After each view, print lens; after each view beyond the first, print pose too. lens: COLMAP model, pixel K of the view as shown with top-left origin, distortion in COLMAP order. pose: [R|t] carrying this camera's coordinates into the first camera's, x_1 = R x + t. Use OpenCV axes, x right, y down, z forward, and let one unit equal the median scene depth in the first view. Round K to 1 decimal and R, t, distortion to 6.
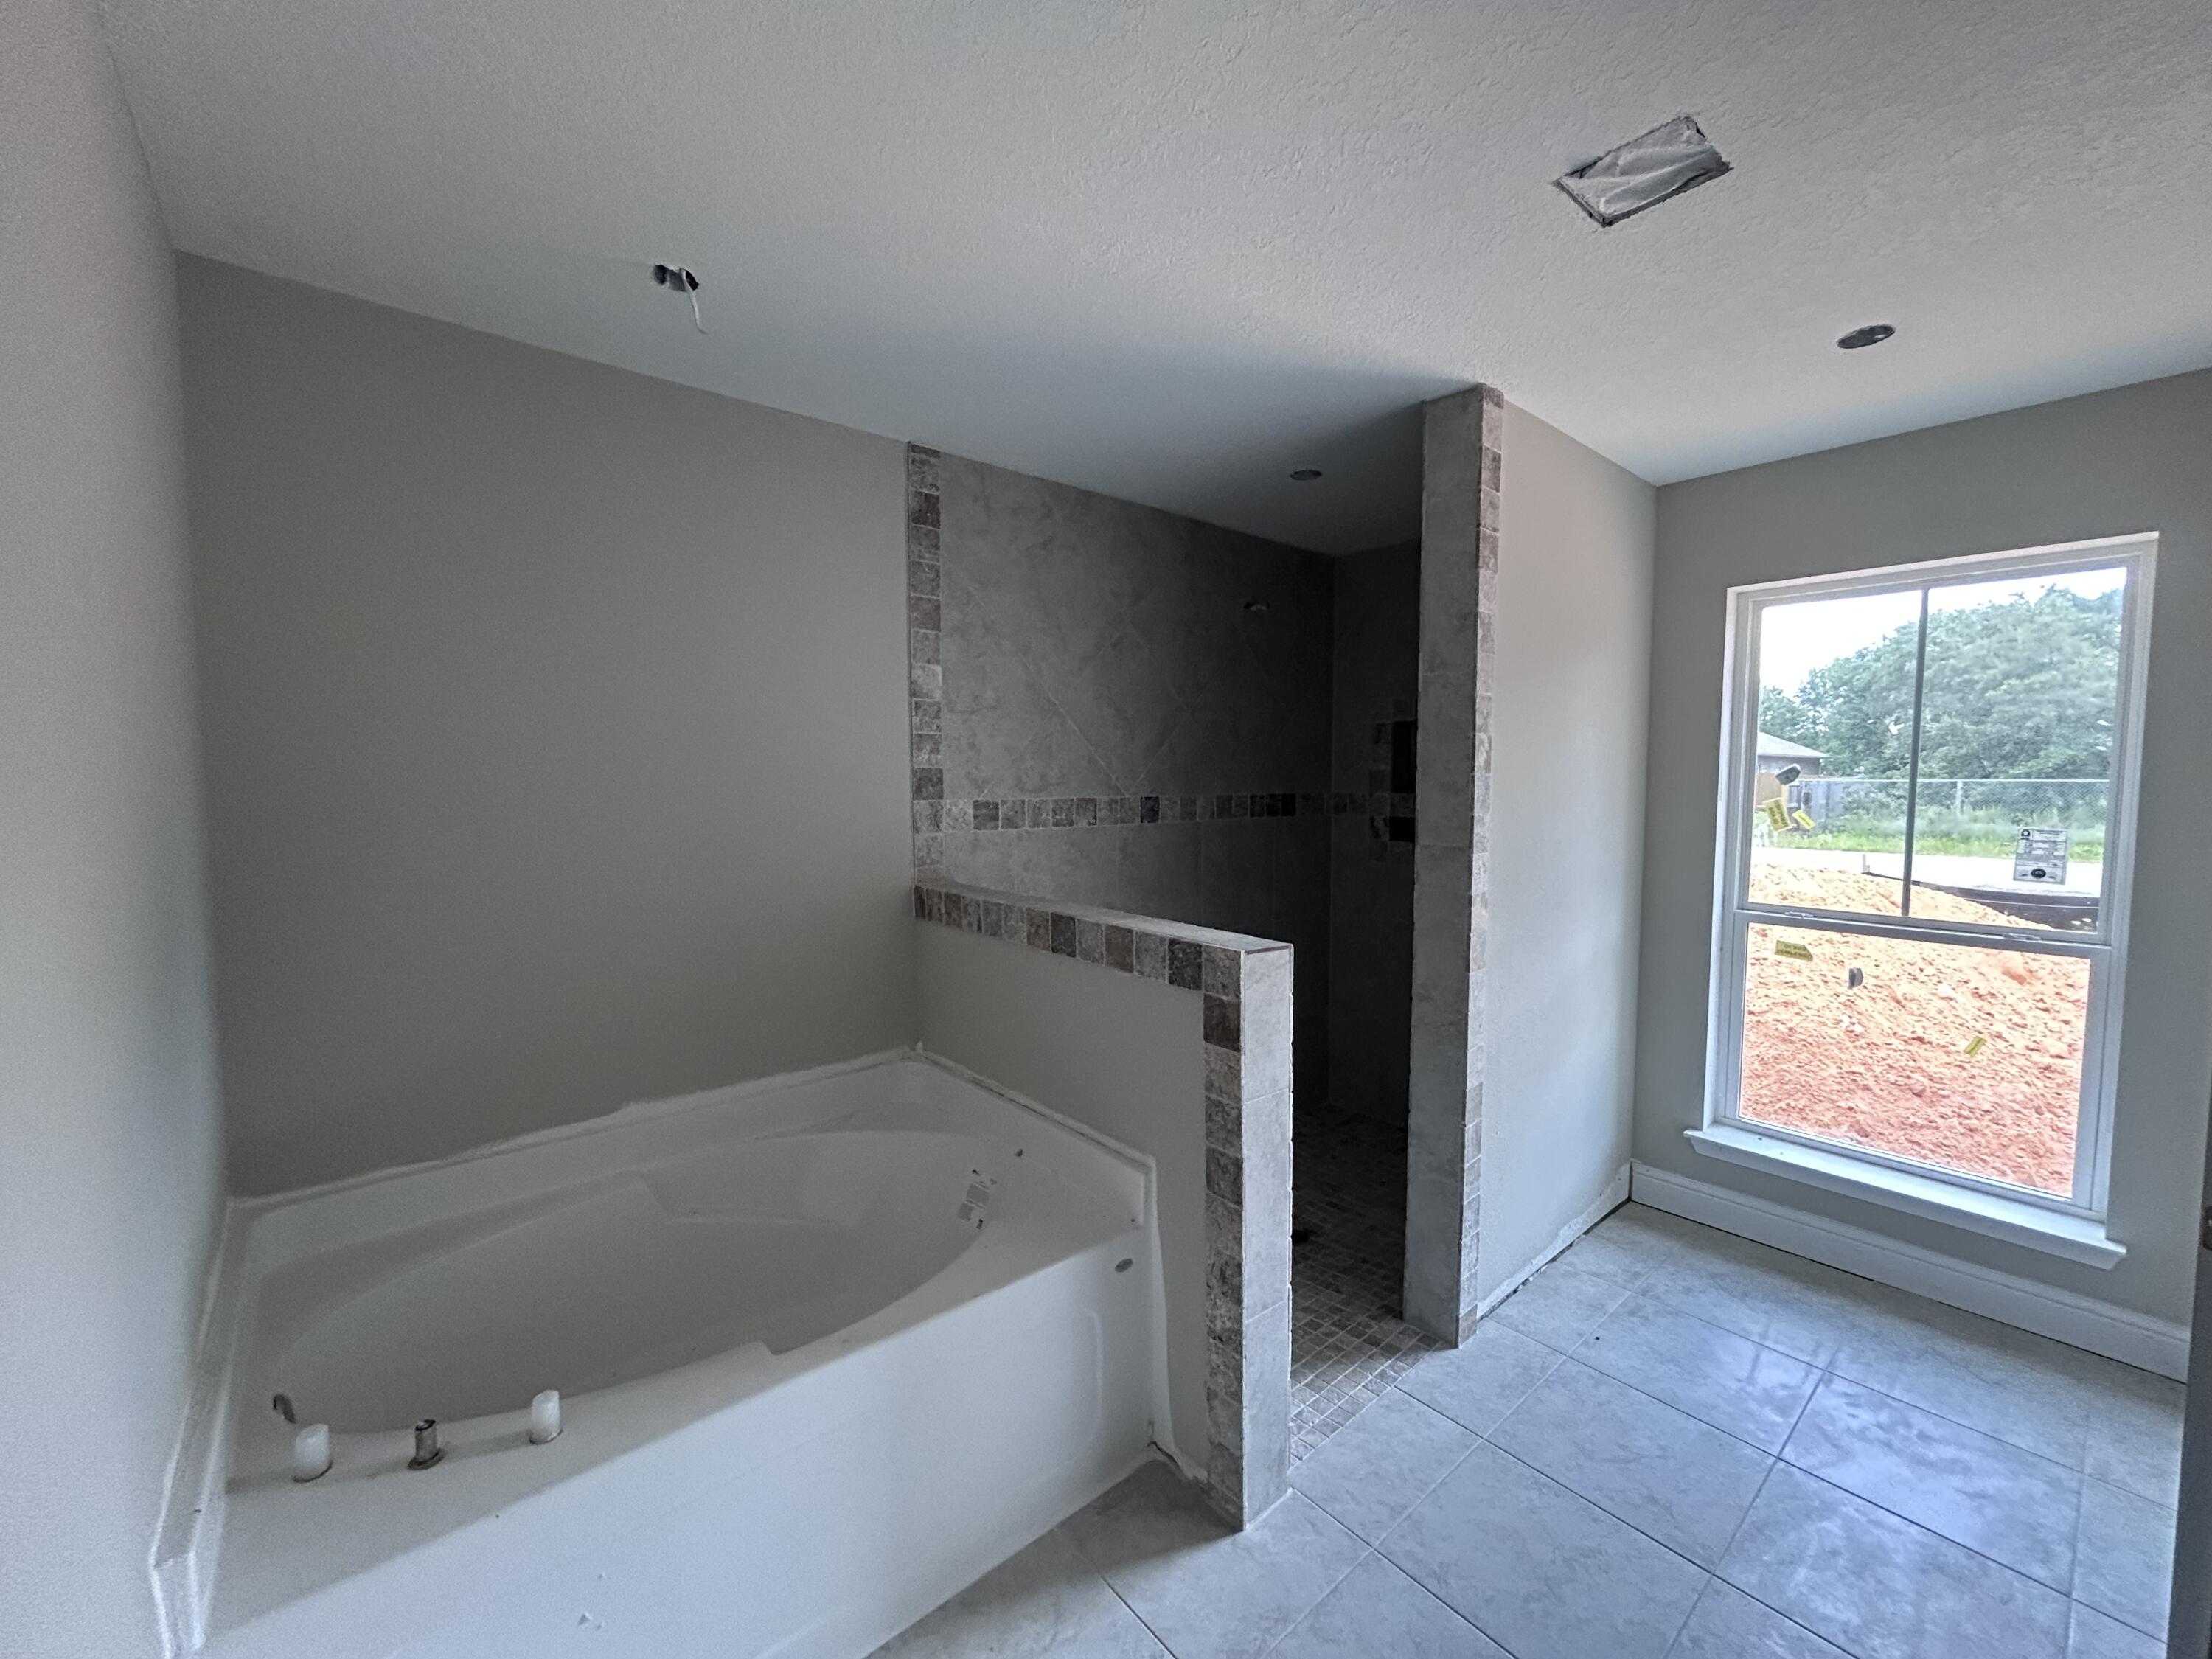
lens RADIAL K [[888.3, 0, 1106.0], [0, 888.3, 829.5], [0, 0, 1]] dist [0.000322, 0.000082]
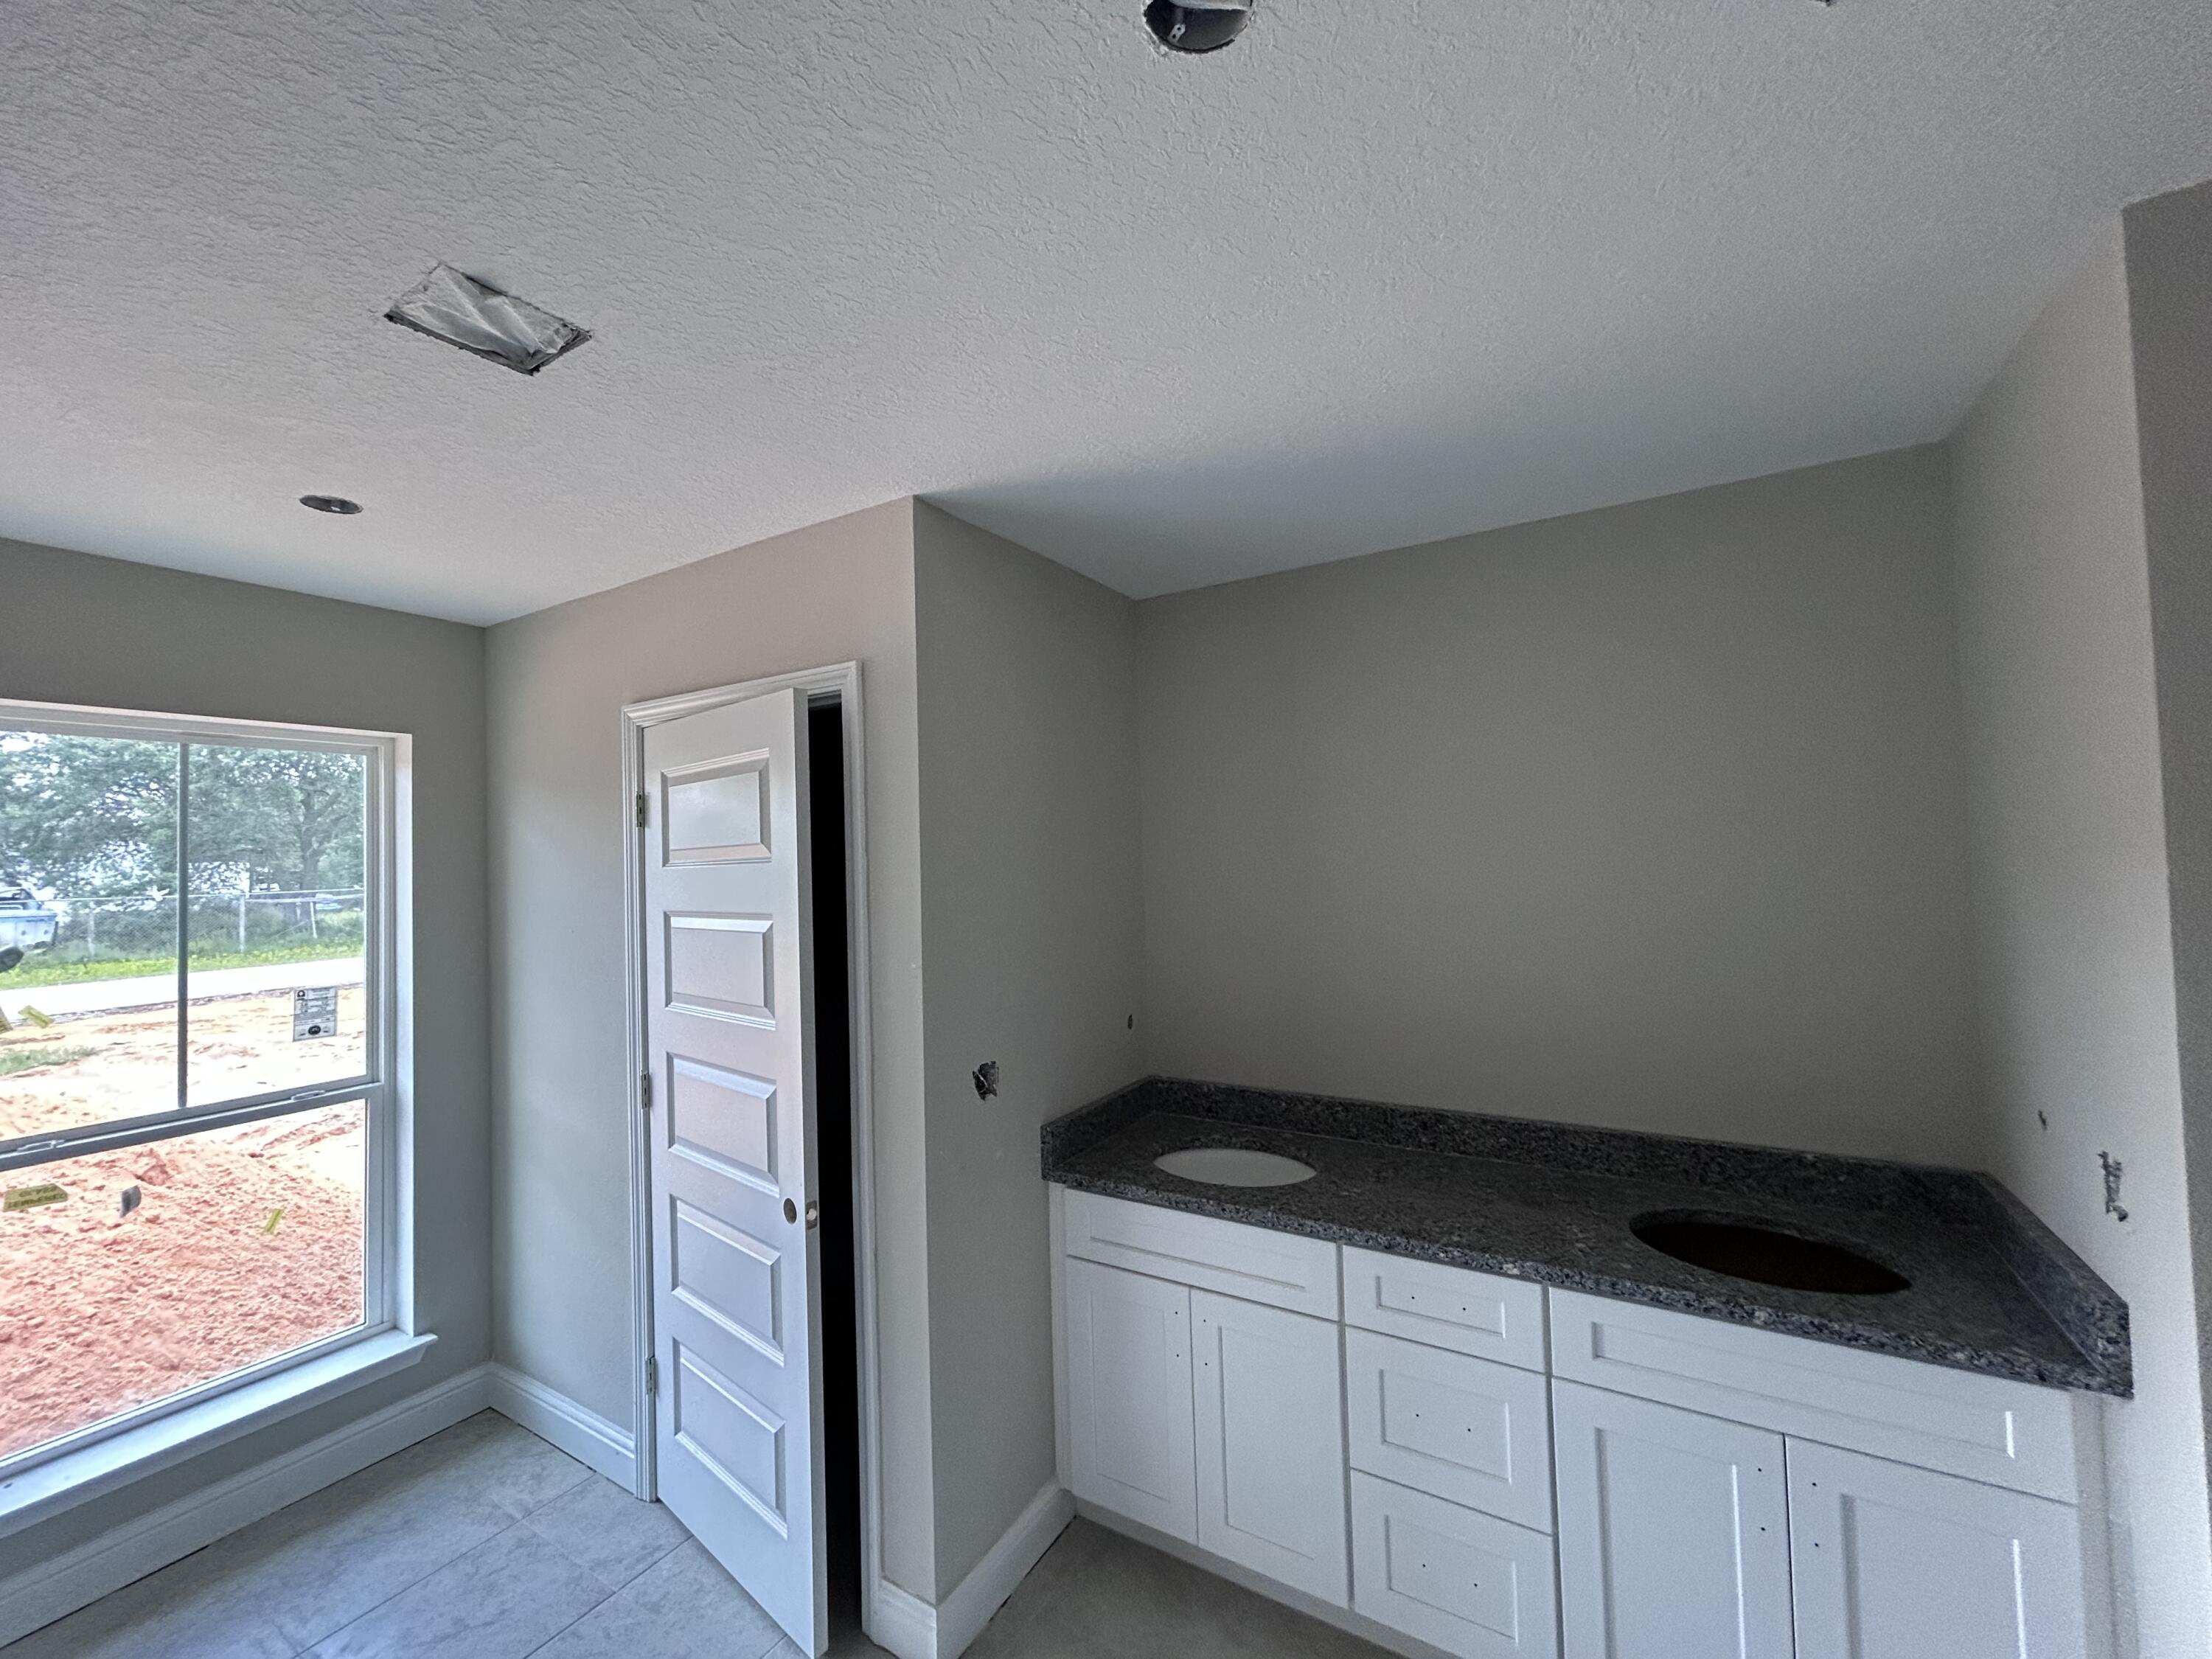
lens RADIAL K [[888.3, 0, 1106.0], [0, 888.3, 829.5], [0, 0, 1]] dist [0.000322, 0.000082]
pose [[-0.305127, 0.034998, 0.951668, -0.208733], [0.088906, 0.996007, -0.008123, -0.081891], [-0.948153, 0.082130, -0.307020, 0.359238]]
